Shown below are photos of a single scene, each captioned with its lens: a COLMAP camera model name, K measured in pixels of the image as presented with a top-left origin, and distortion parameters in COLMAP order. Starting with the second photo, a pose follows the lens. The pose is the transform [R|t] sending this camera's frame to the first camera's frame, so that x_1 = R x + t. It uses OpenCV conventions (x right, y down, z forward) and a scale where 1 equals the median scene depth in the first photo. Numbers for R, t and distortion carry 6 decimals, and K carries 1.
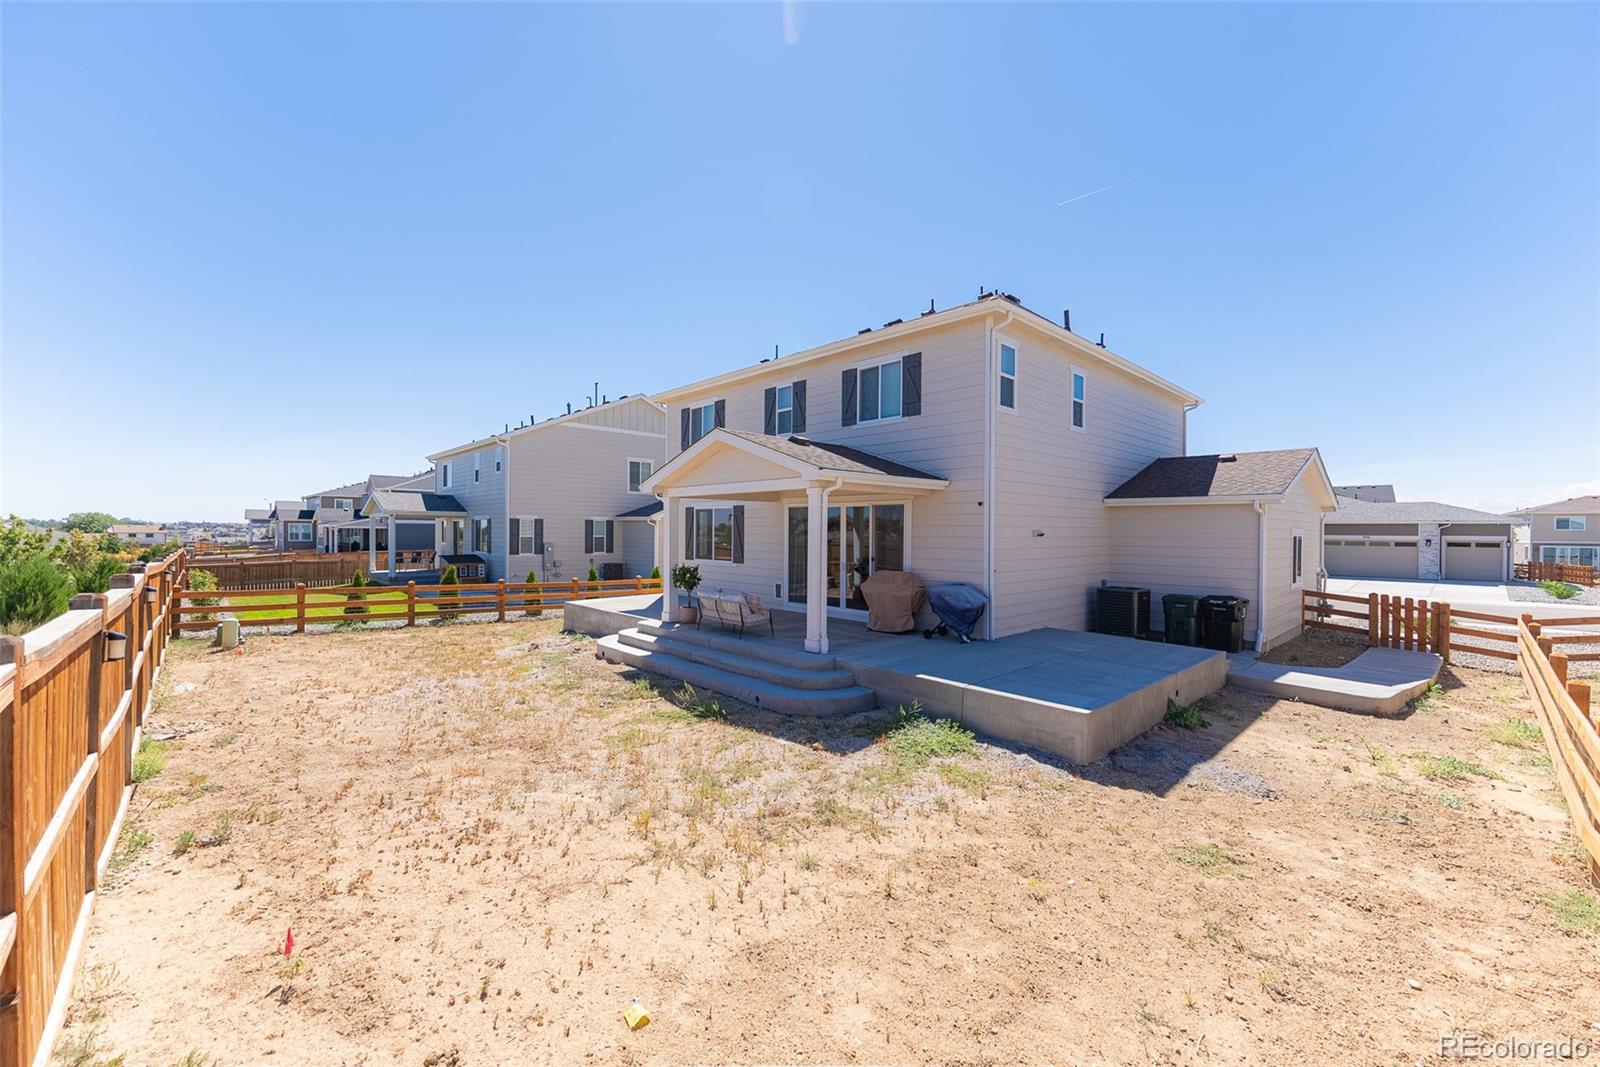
lens RADIAL K [[644.7, 0, 805.7], [0, 644.7, 532.9], [0, 0, 1]] dist [-0.002253, 0.000106]
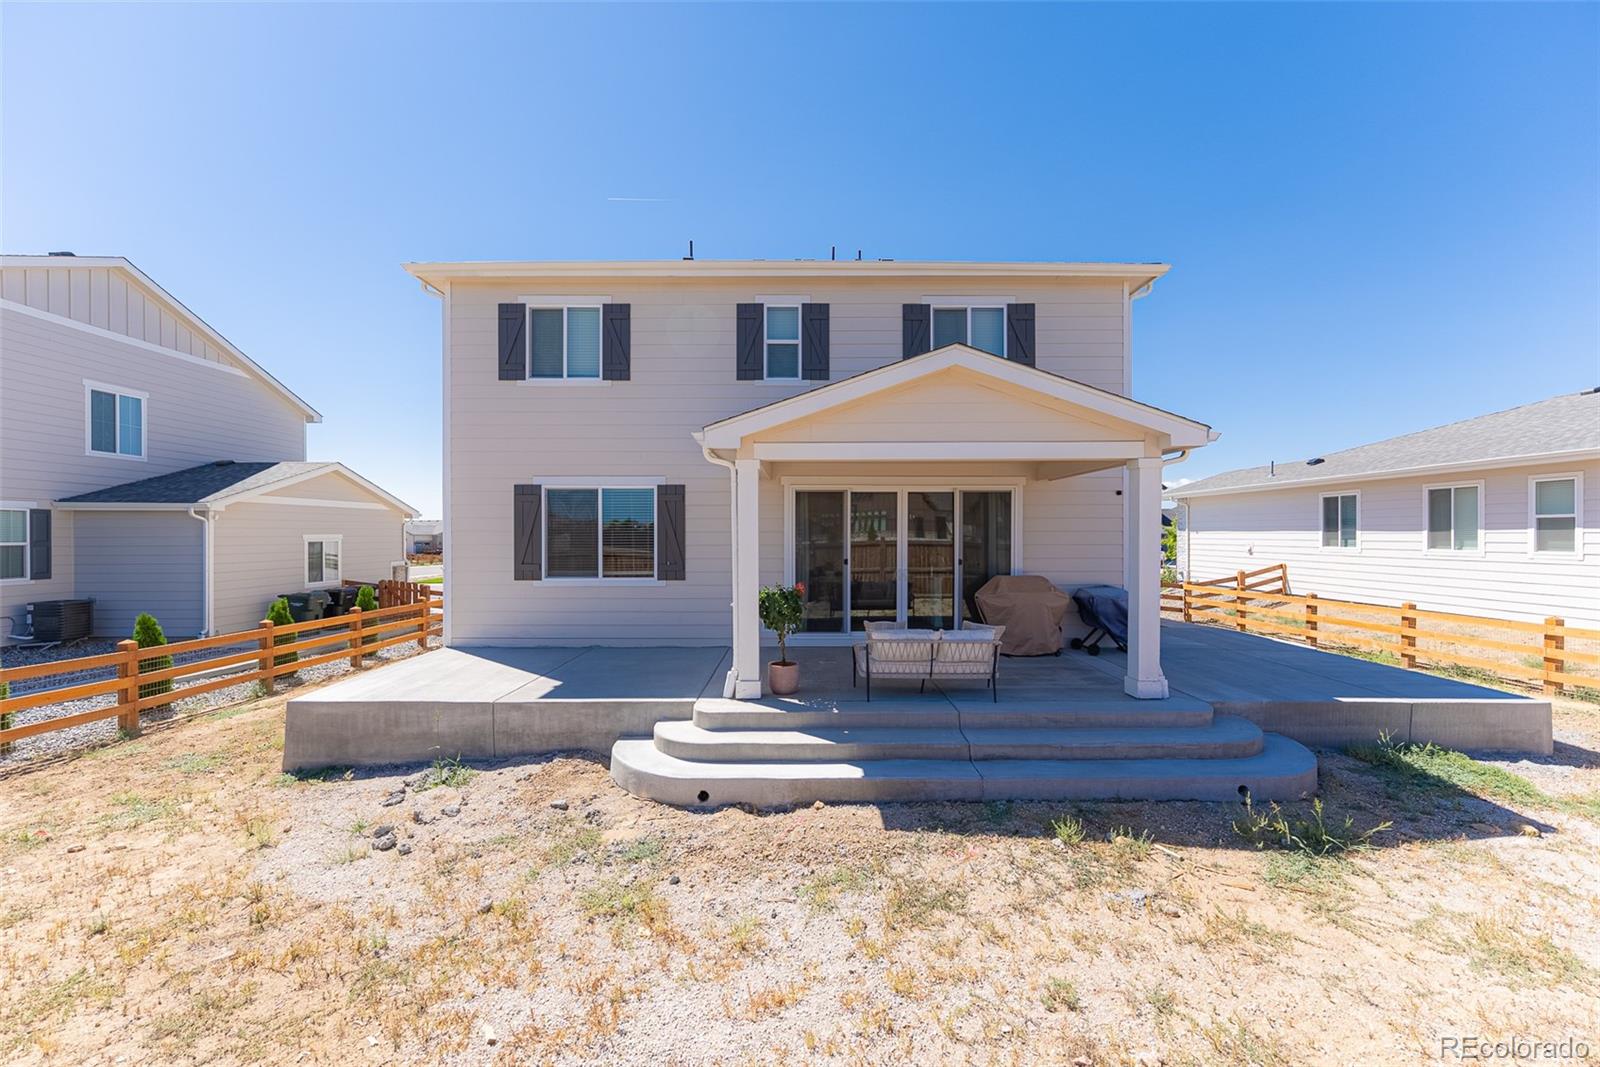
lens RADIAL K [[644.7, 0, 805.7], [0, 644.7, 532.9], [0, 0, 1]] dist [-0.002253, 0.000106]
pose [[0.683768, -0.018368, 0.729468, -0.497621], [0.010486, 0.999827, 0.015347, -0.006107], [-0.729624, -0.002845, 0.683842, 0.531558]]
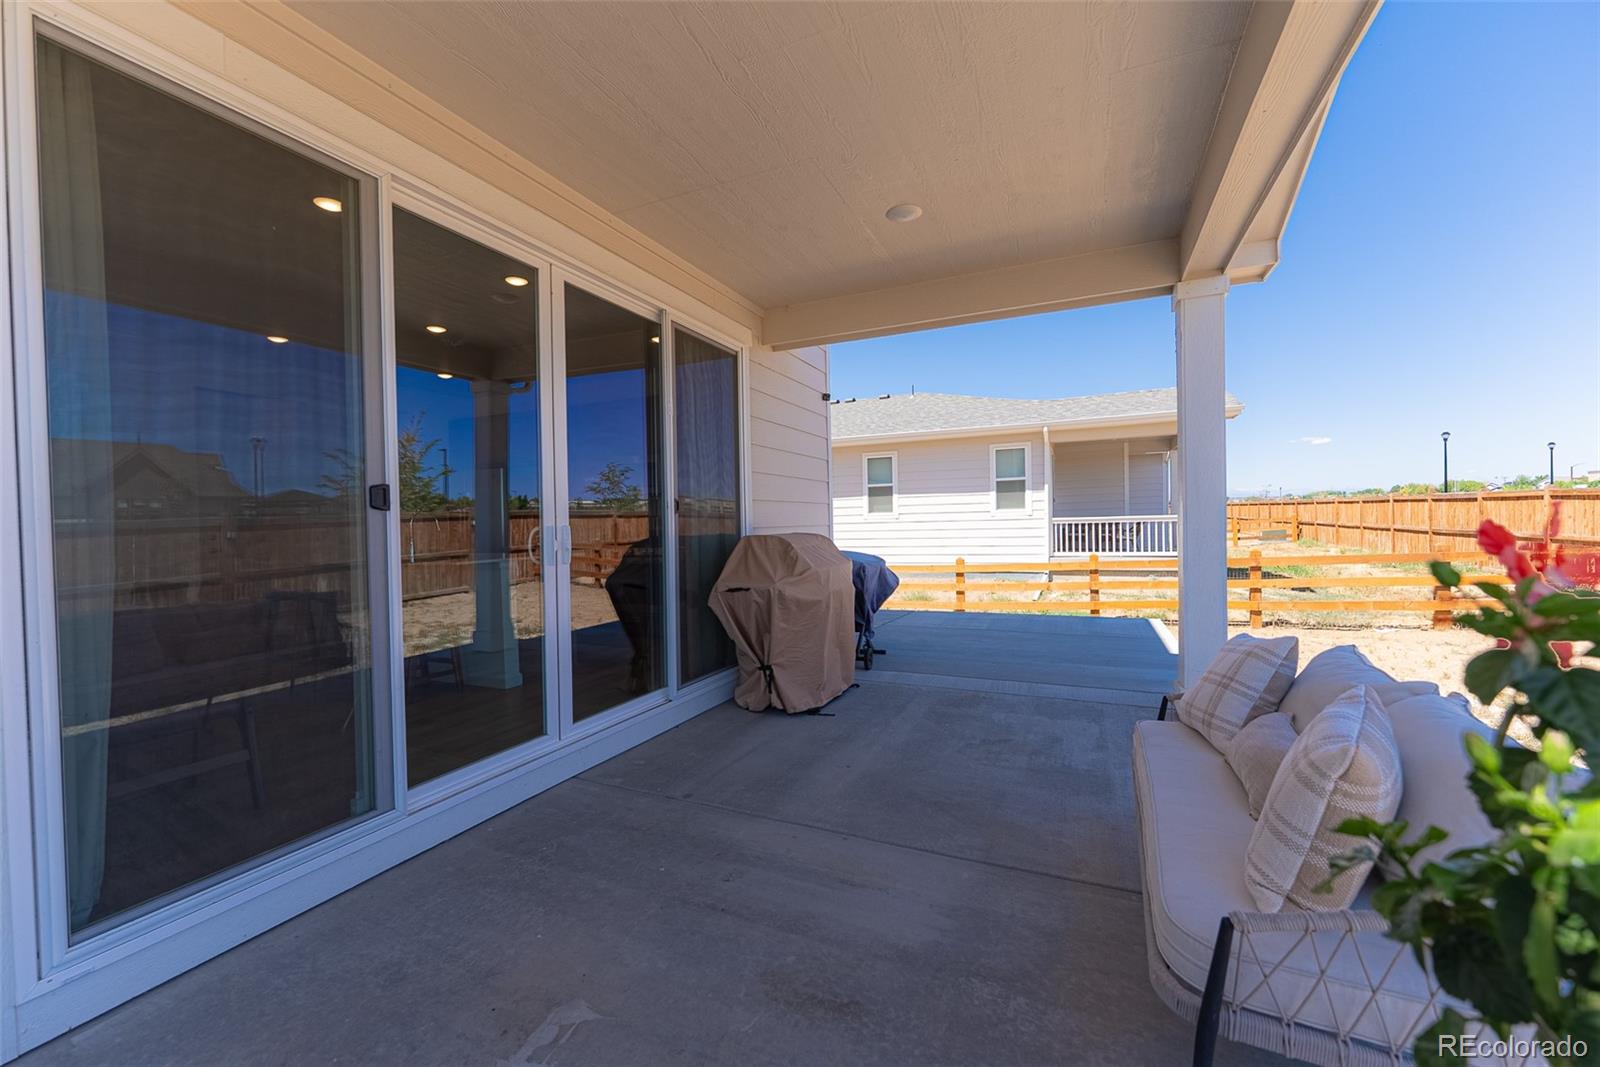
lens RADIAL K [[644.7, 0, 805.7], [0, 644.7, 532.9], [0, 0, 1]] dist [-0.002253, 0.000106]
pose [[-0.394793, -0.024231, 0.918450, -0.175218], [0.013076, 0.999403, 0.031987, 0.036472], [-0.918677, 0.024638, -0.394241, 0.916593]]
